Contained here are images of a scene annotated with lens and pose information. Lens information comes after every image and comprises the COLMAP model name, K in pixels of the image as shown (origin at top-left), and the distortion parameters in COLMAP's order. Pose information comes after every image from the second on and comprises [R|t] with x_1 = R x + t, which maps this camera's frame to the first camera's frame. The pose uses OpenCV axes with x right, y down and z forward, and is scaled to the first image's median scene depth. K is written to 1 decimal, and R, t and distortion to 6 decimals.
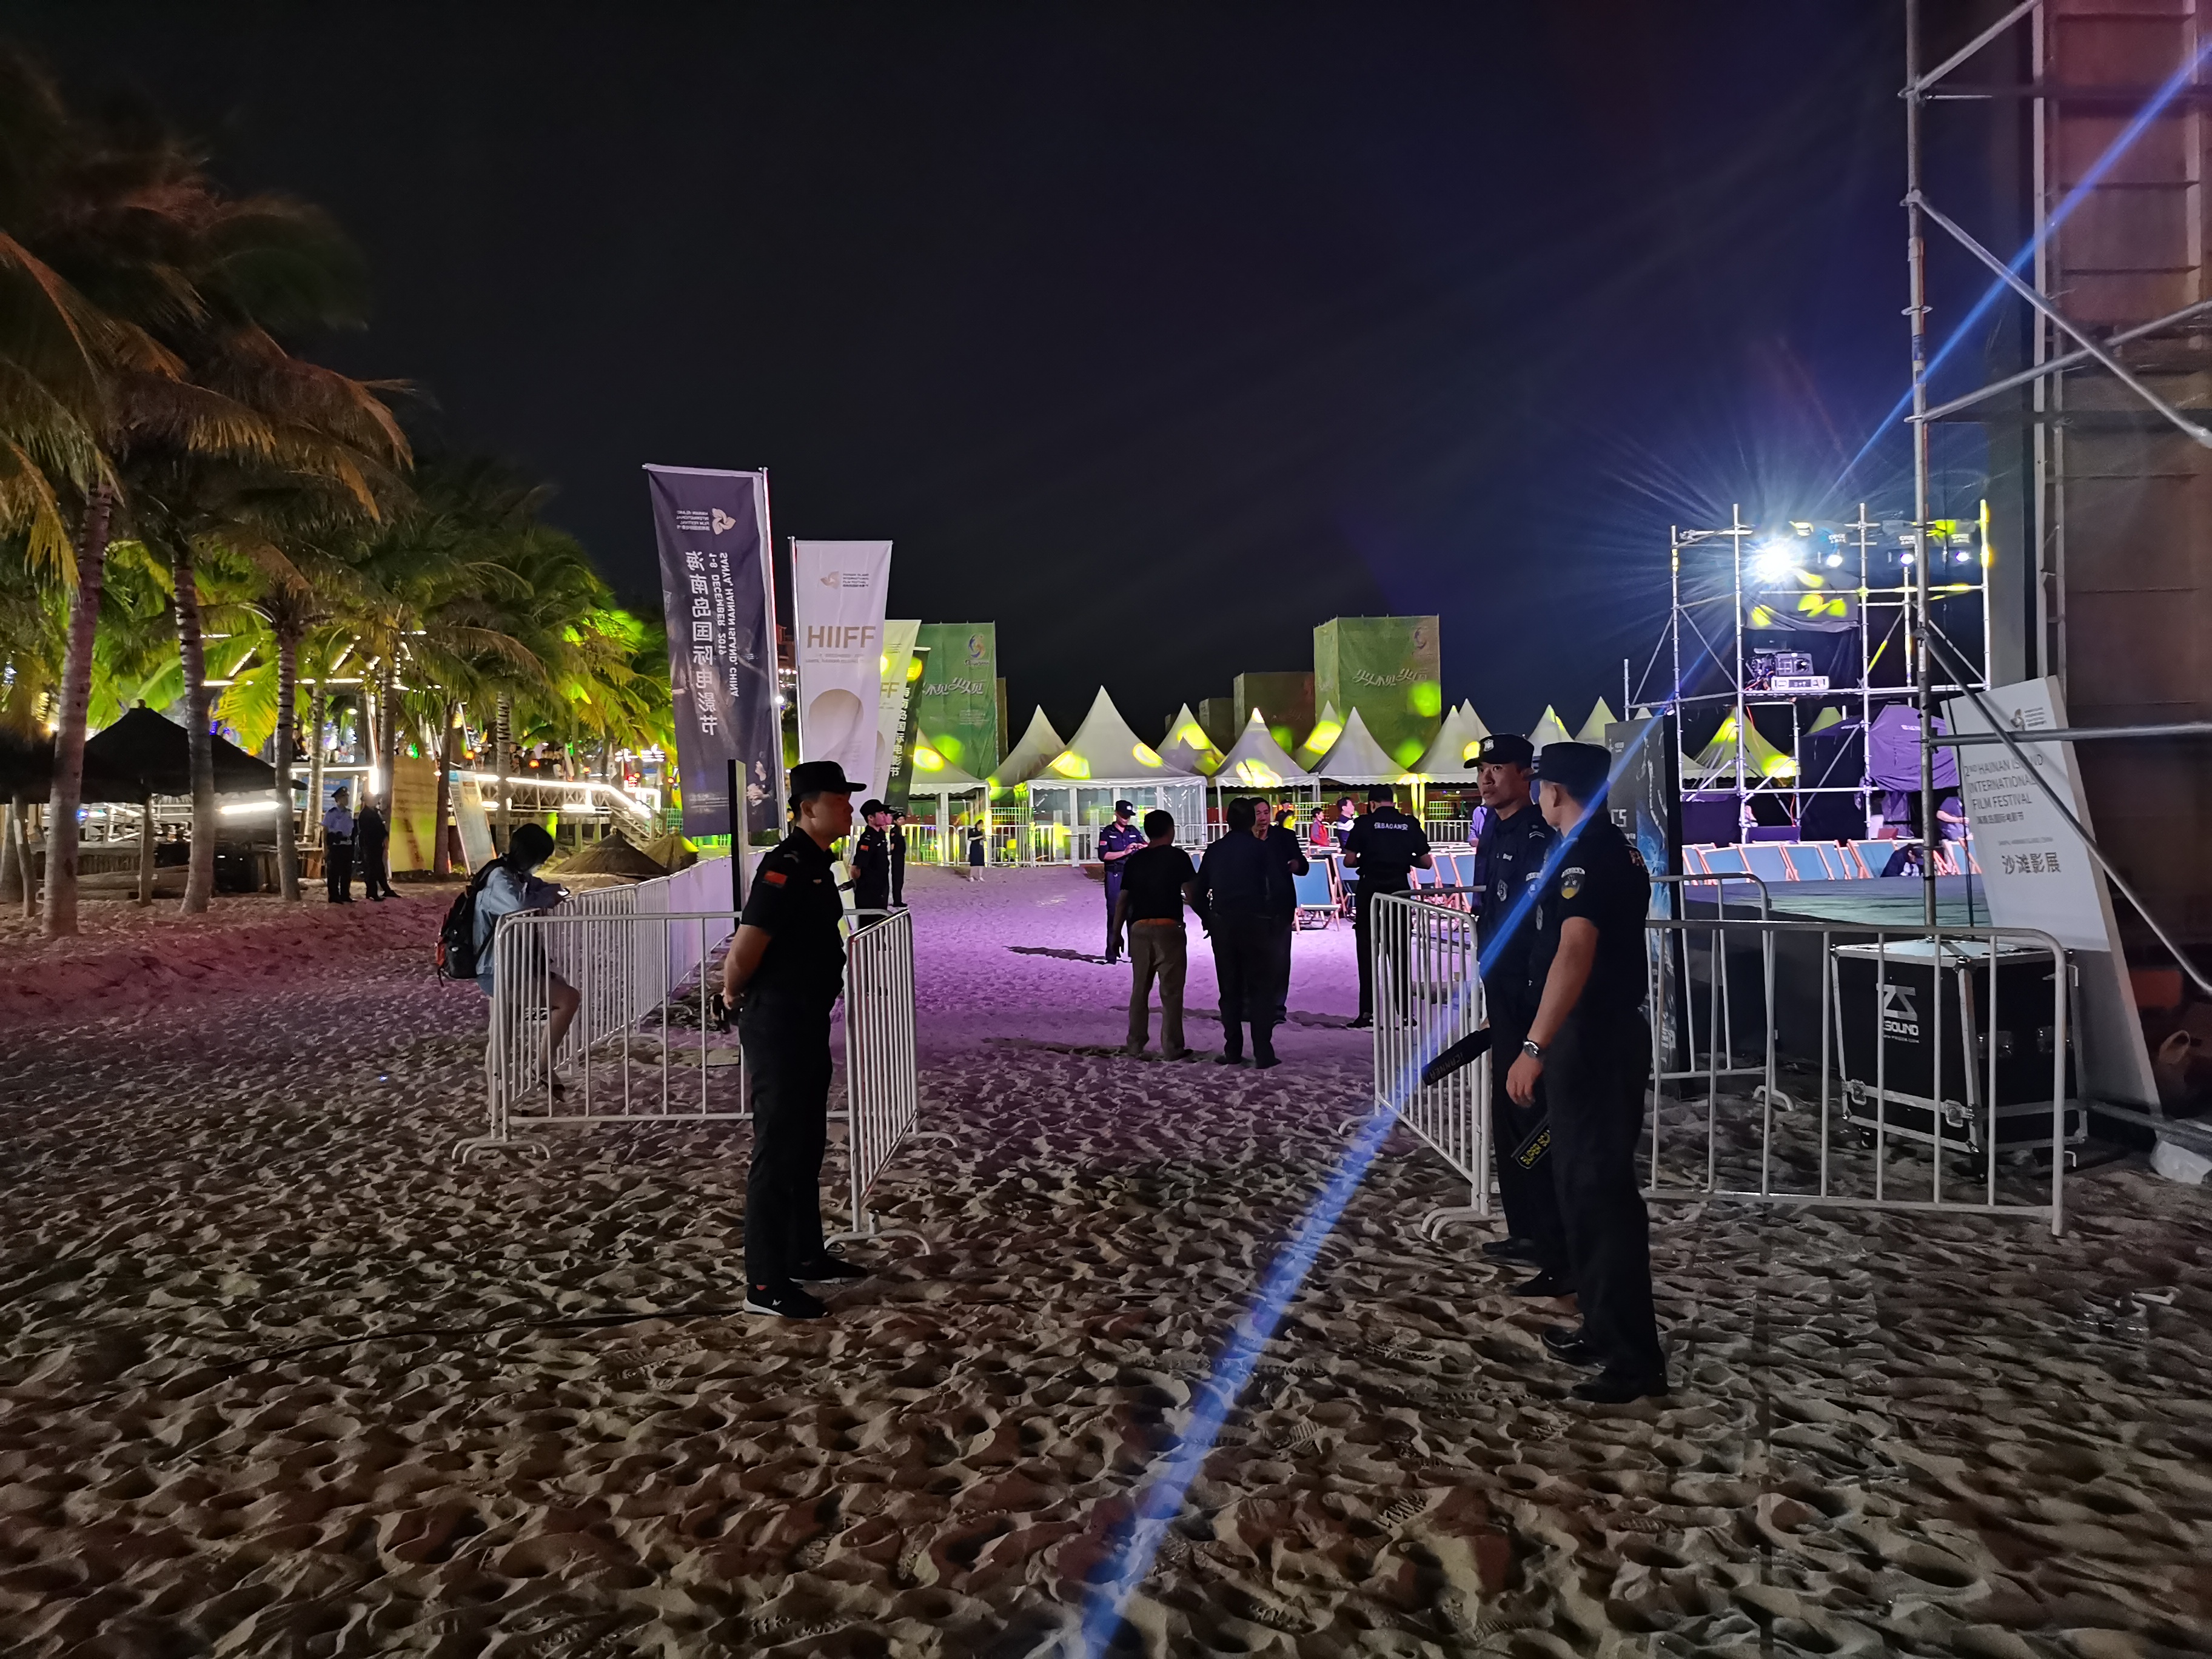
lens RADIAL K [[1770.0, 0, 1103.9], [0, 1770.0, 830.8], [0, 0, 1]] dist [0.056789, 0.004235]
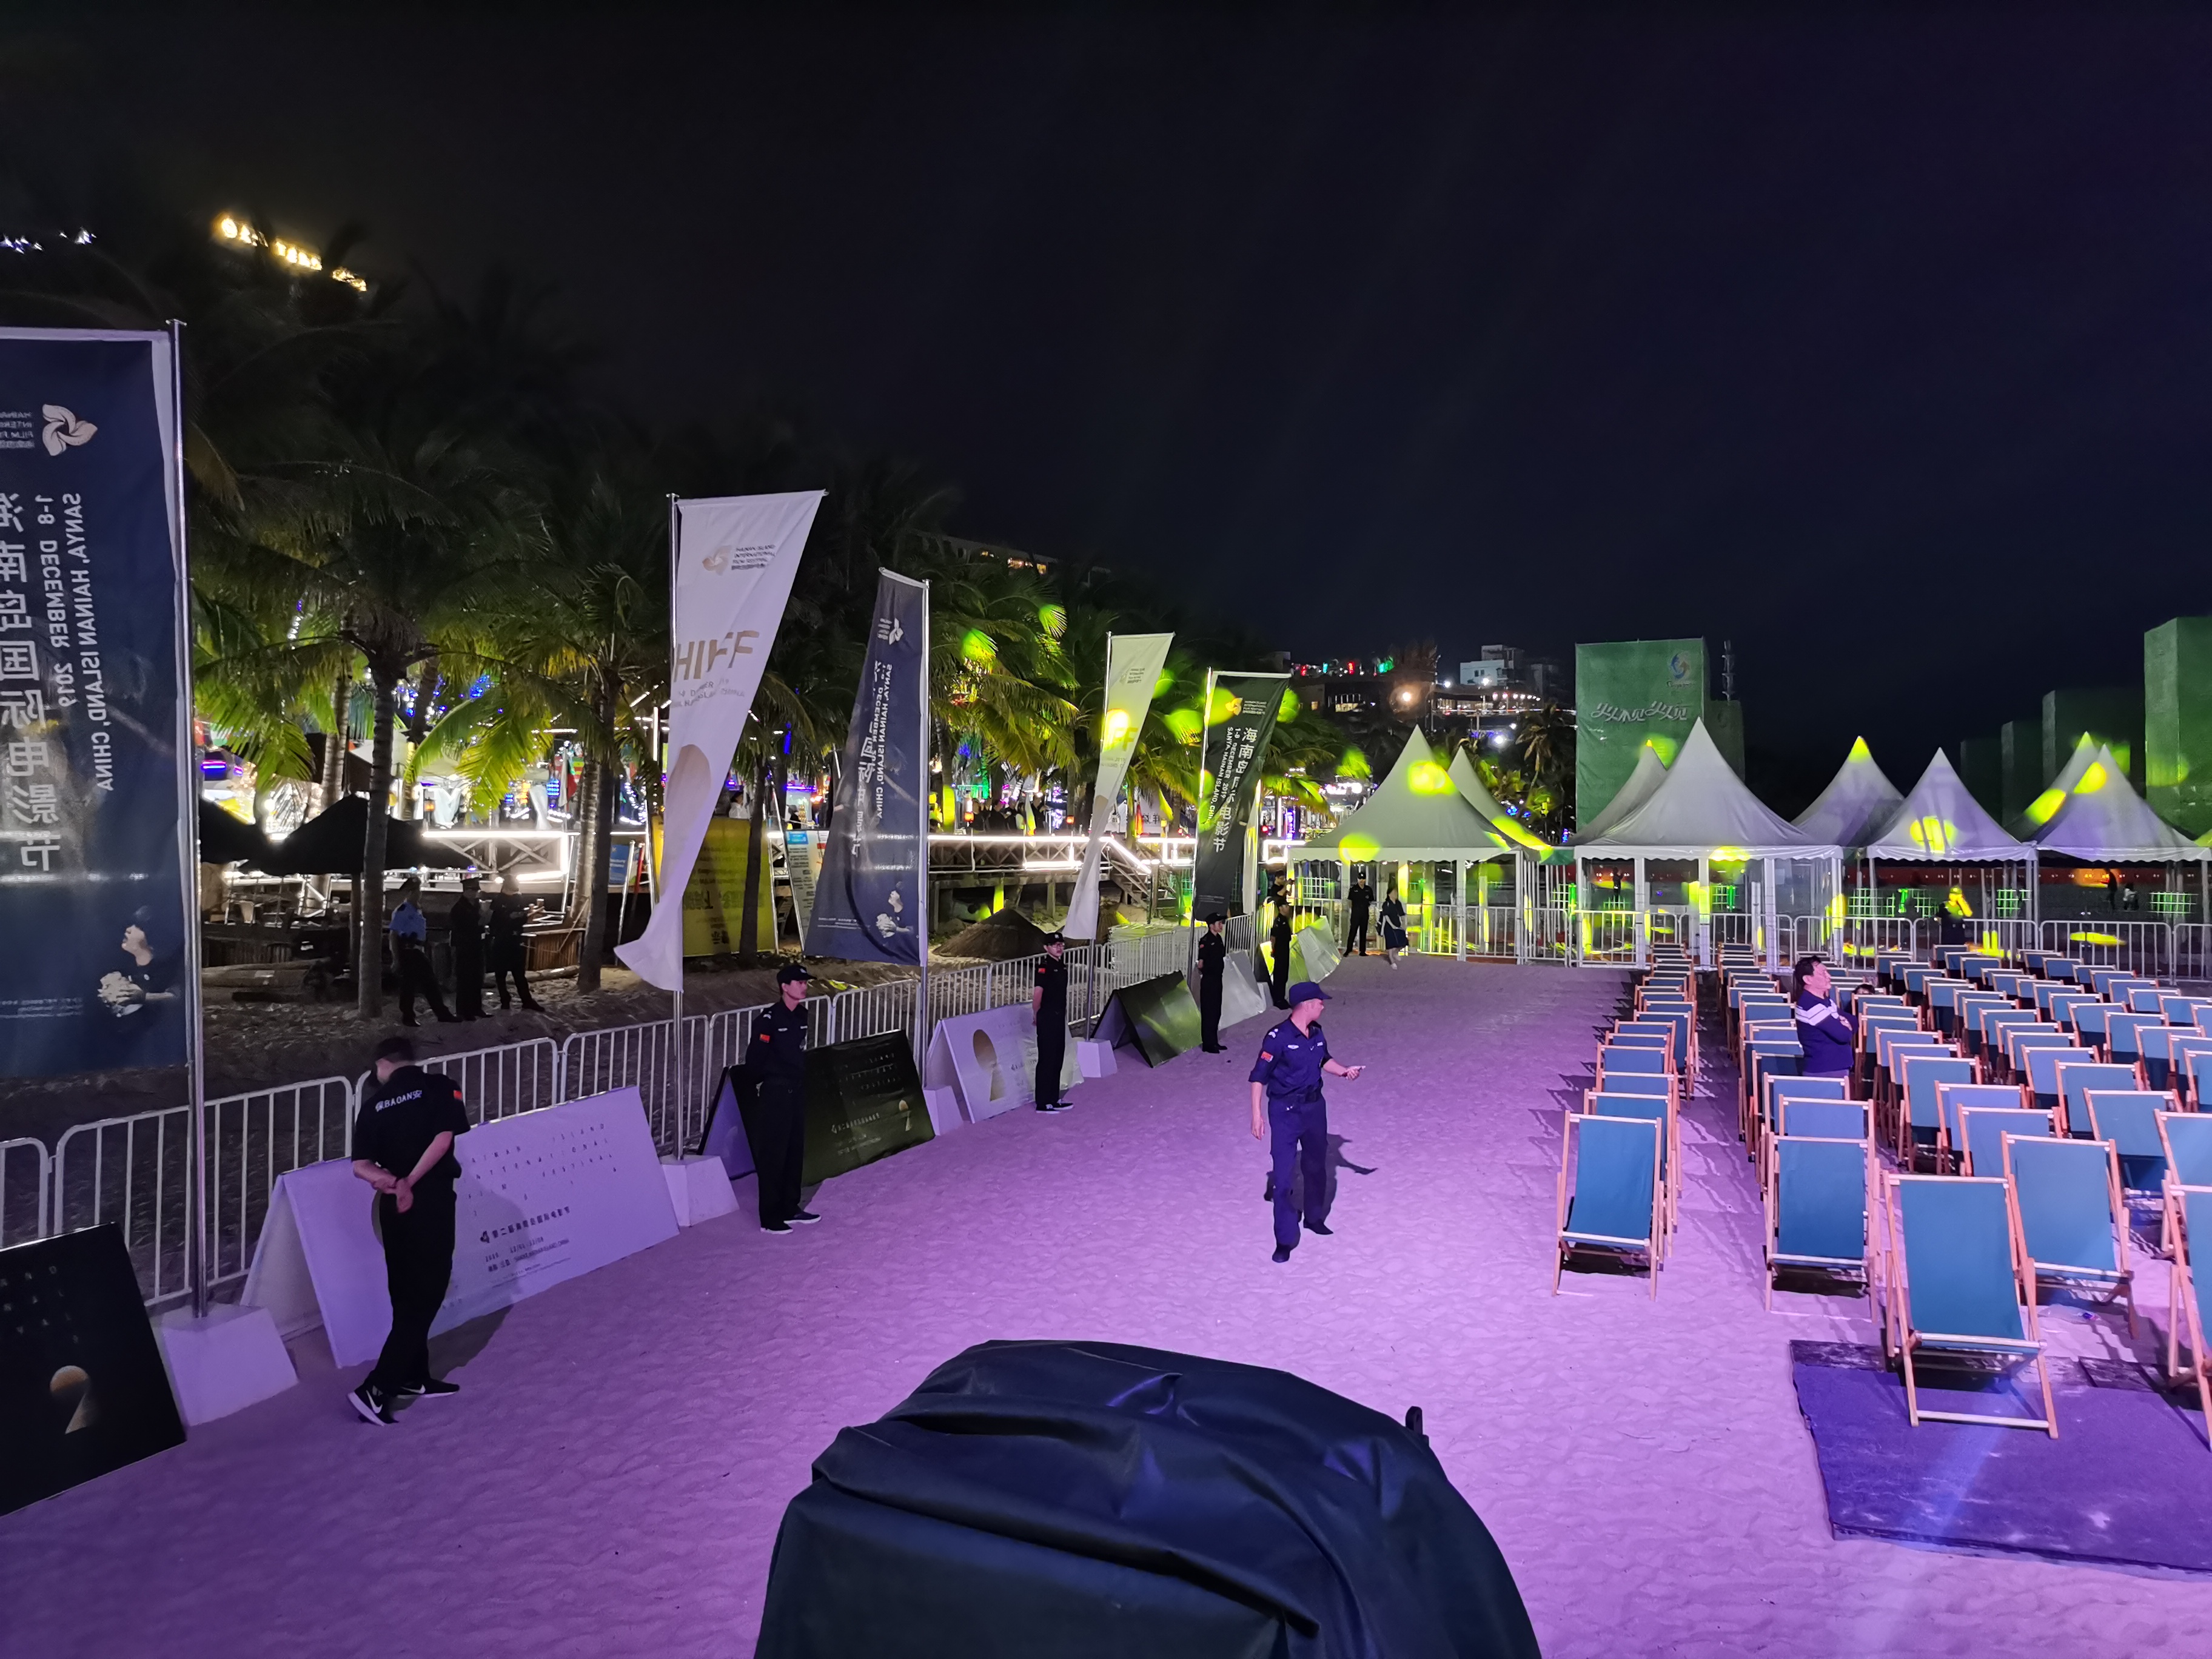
lens RADIAL K [[1770.0, 0, 1109.9], [0, 1770.0, 828.5], [0, 0, 1]] dist [0.056789, 0.004235]
pose [[0.912119, 0.019408, -0.409465, 0.213054], [-0.025414, 0.999634, -0.009230, -0.060926], [0.409136, 0.018825, 0.912279, 0.591178]]
